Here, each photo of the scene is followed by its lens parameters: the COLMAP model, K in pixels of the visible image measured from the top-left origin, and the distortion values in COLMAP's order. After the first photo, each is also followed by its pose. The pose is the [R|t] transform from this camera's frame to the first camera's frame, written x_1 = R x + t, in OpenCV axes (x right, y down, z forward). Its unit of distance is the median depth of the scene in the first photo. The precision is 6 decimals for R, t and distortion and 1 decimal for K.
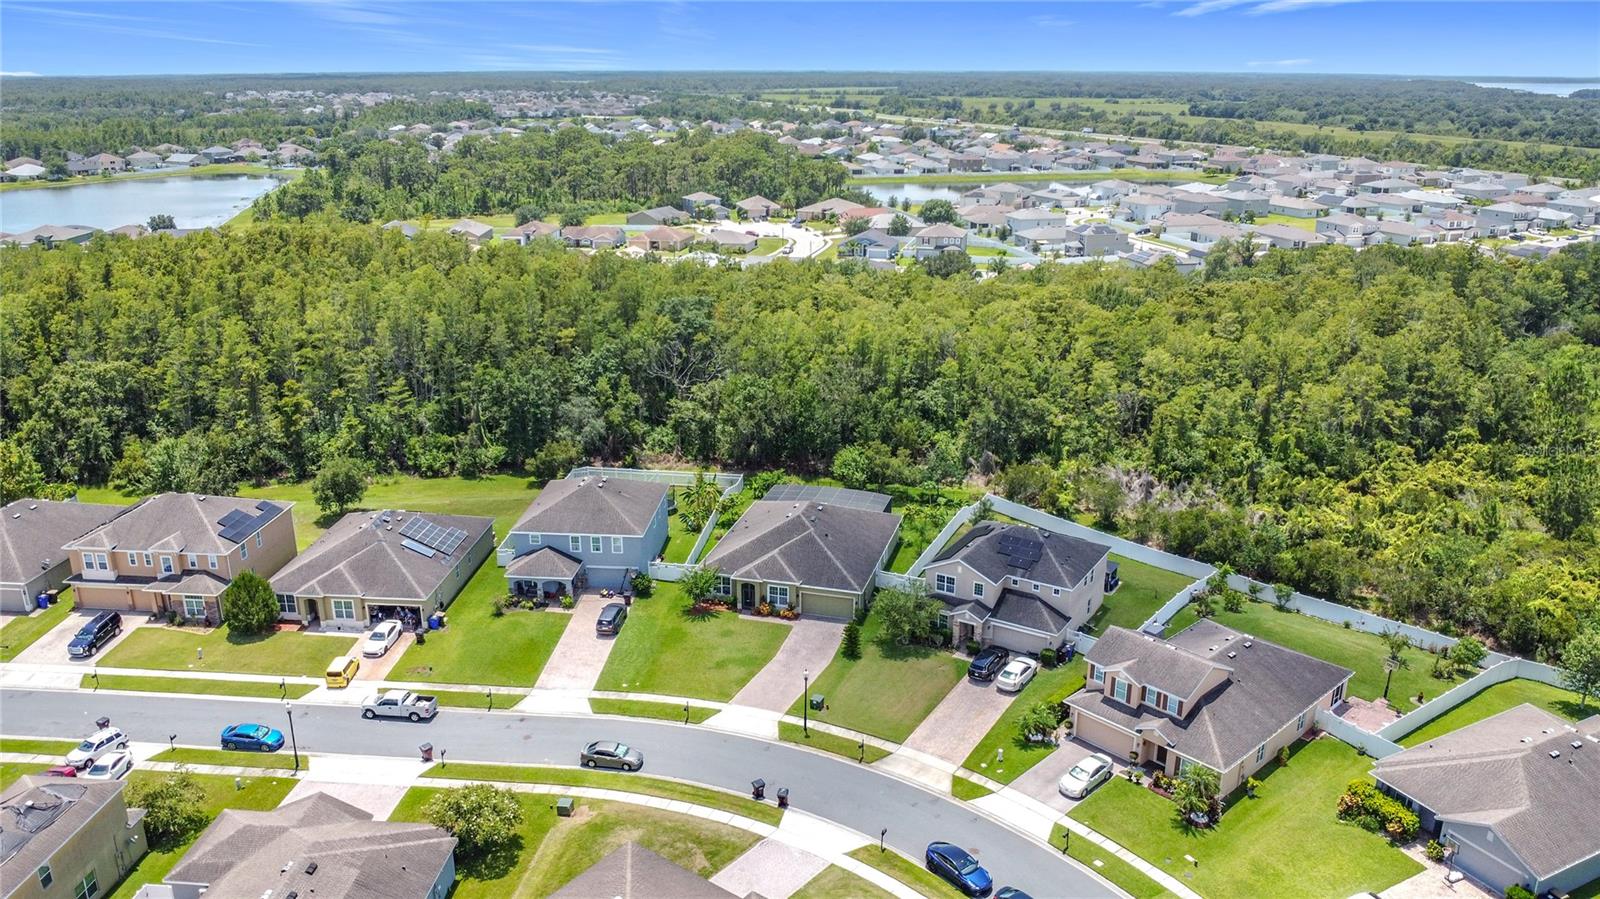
lens RADIAL K [[1188.4, 0, 800.0], [0, 1188.4, 449.5], [0, 0, 1]] dist [-0.029117, -0.024283]
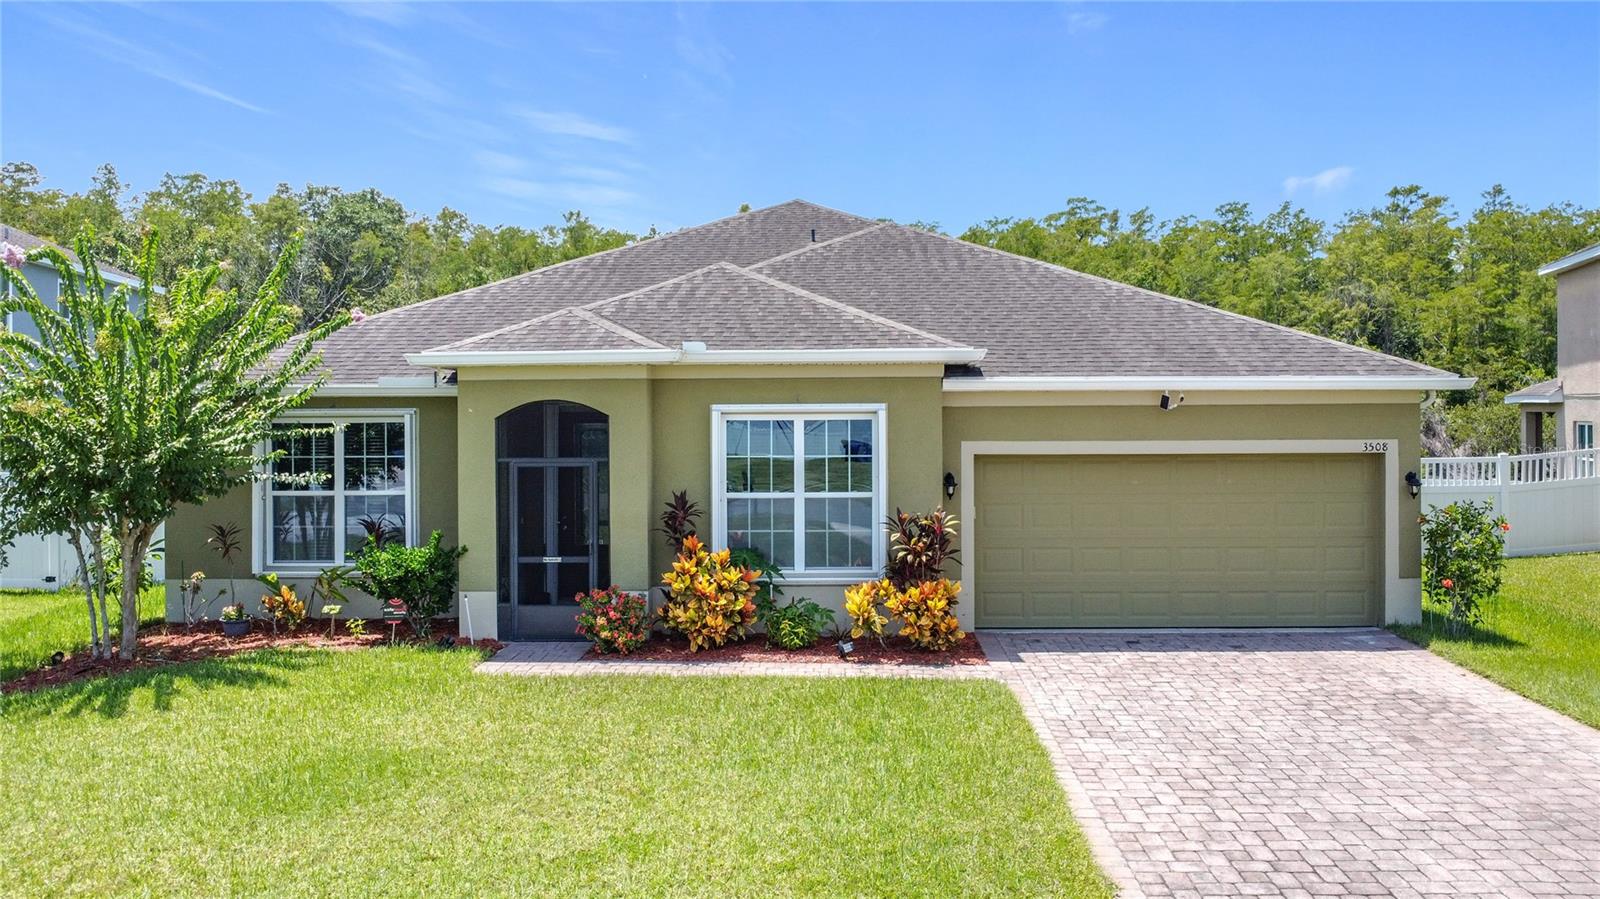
lens RADIAL K [[1171.9, 0, 824.4], [0, 1171.9, 409.6], [0, 0, 1]] dist [-0.015625, -0.011361]
pose [[0.967857, -0.008148, 0.251368, -0.045553], [0.084653, 0.951710, -0.295095, 0.147279], [-0.236825, 0.306889, 0.921810, 0.856372]]
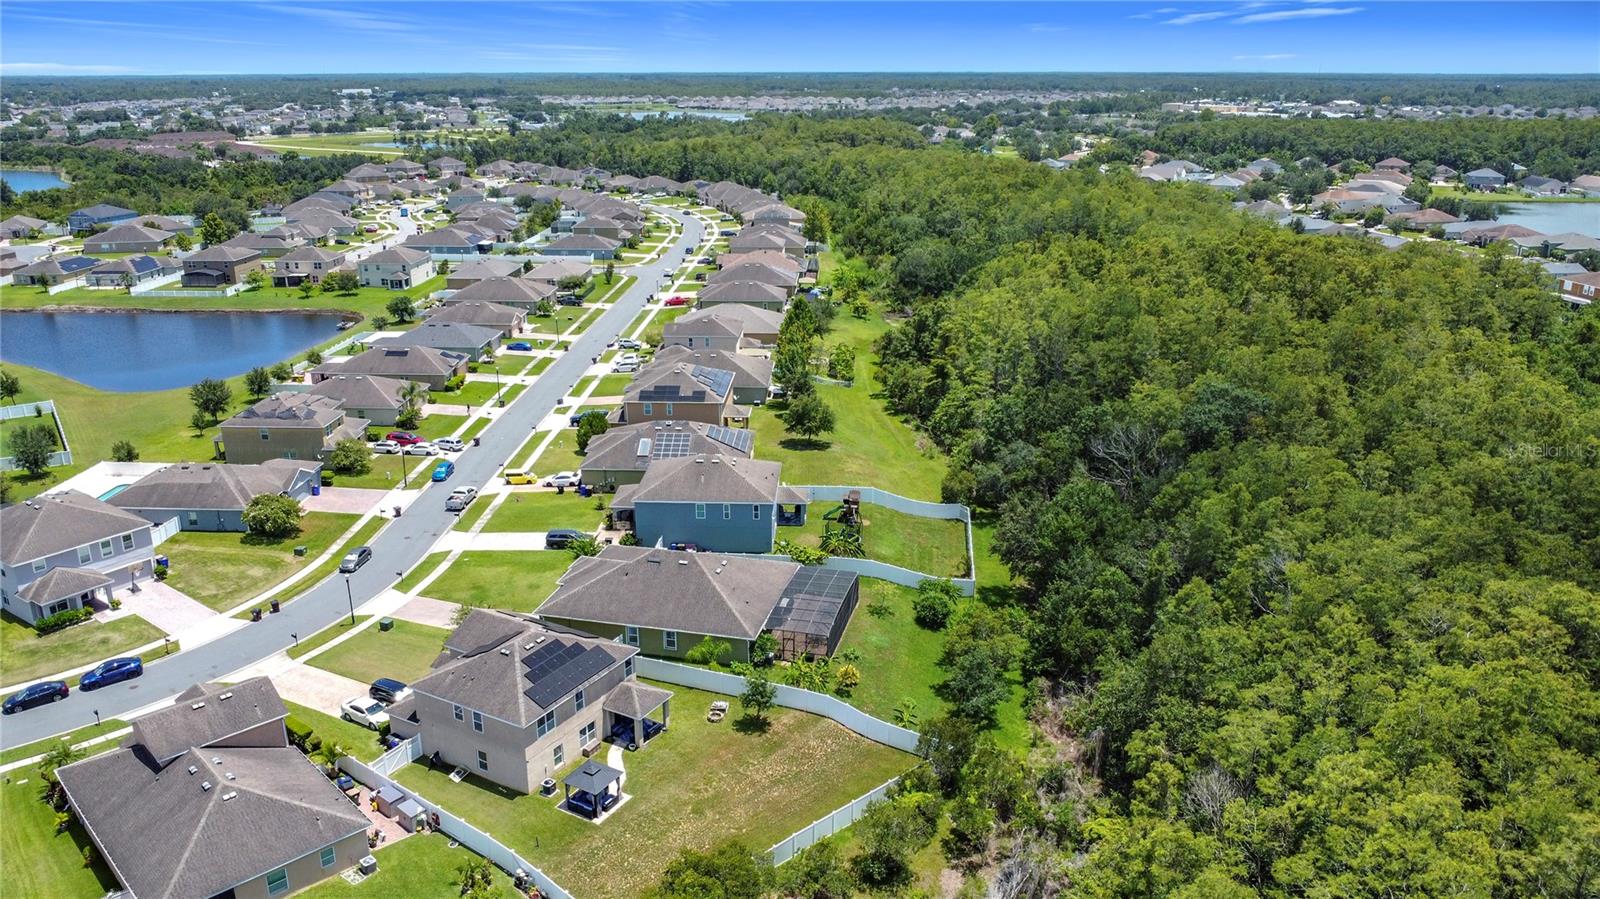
lens RADIAL K [[1173.2, 0, 795.6], [0, 1173.2, 446.8], [0, 0, 1]] dist [-0.012462, -0.010347]
pose [[0.024230, 0.304110, -0.952329, 0.879968], [-0.304670, 0.909538, 0.282695, -0.321648], [0.952150, 0.283296, 0.114691, 1.003156]]
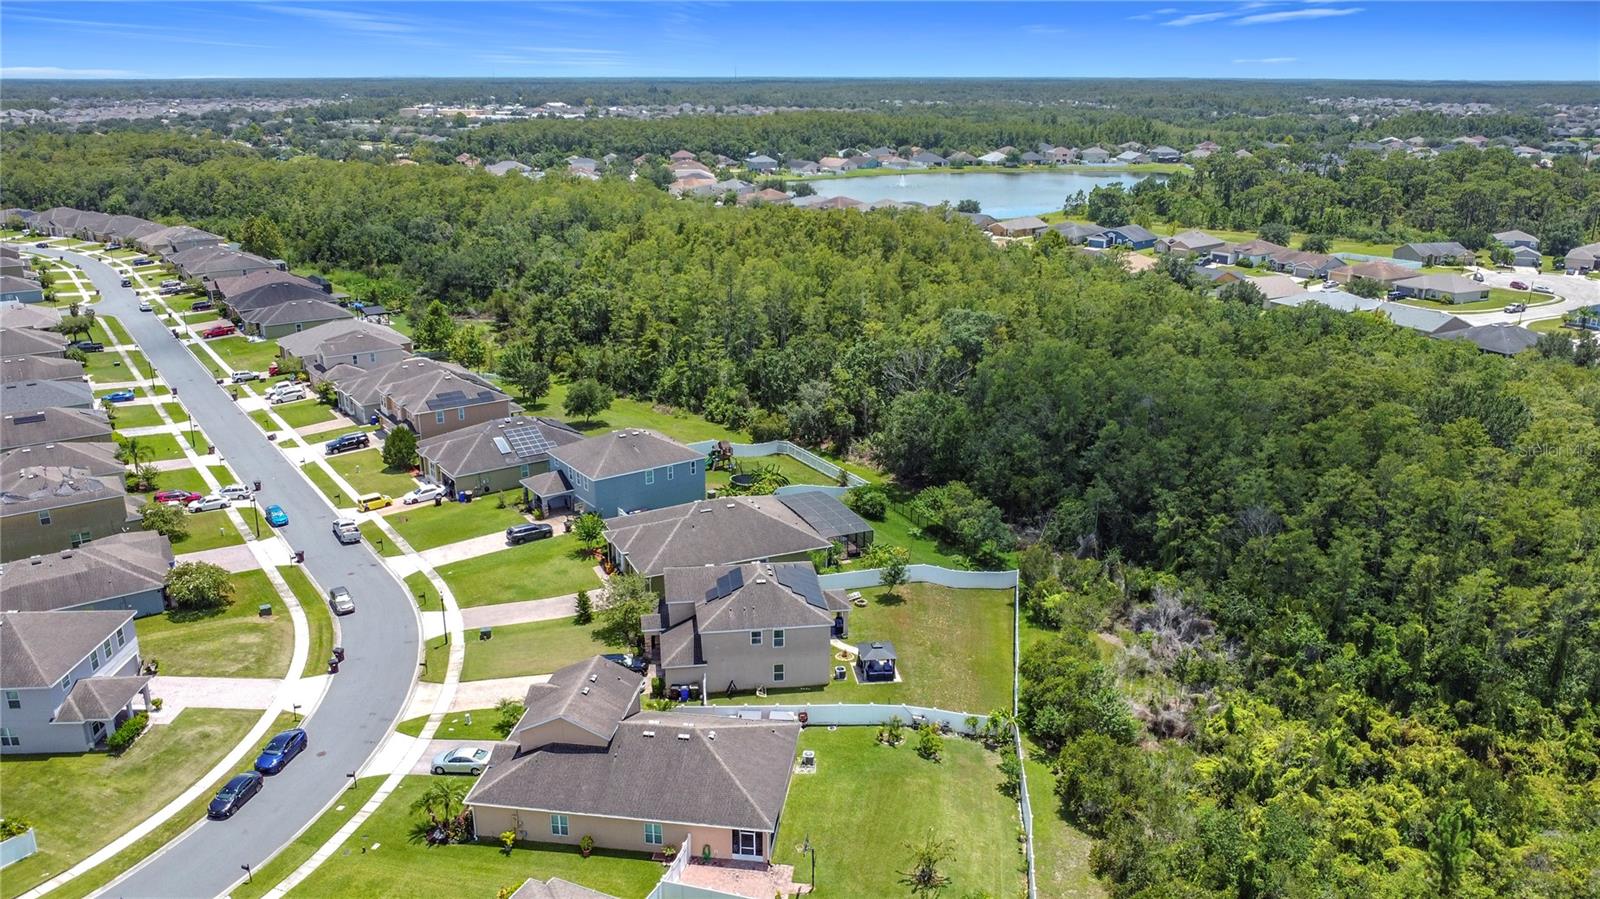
lens RADIAL K [[1173.2, 0, 795.6], [0, 1173.2, 446.8], [0, 0, 1]] dist [-0.012462, -0.010347]
pose [[0.630346, 0.233798, -0.740272, 0.838926], [-0.237951, 0.965861, 0.102429, -0.124441], [0.738948, 0.111583, 0.664459, 0.374905]]
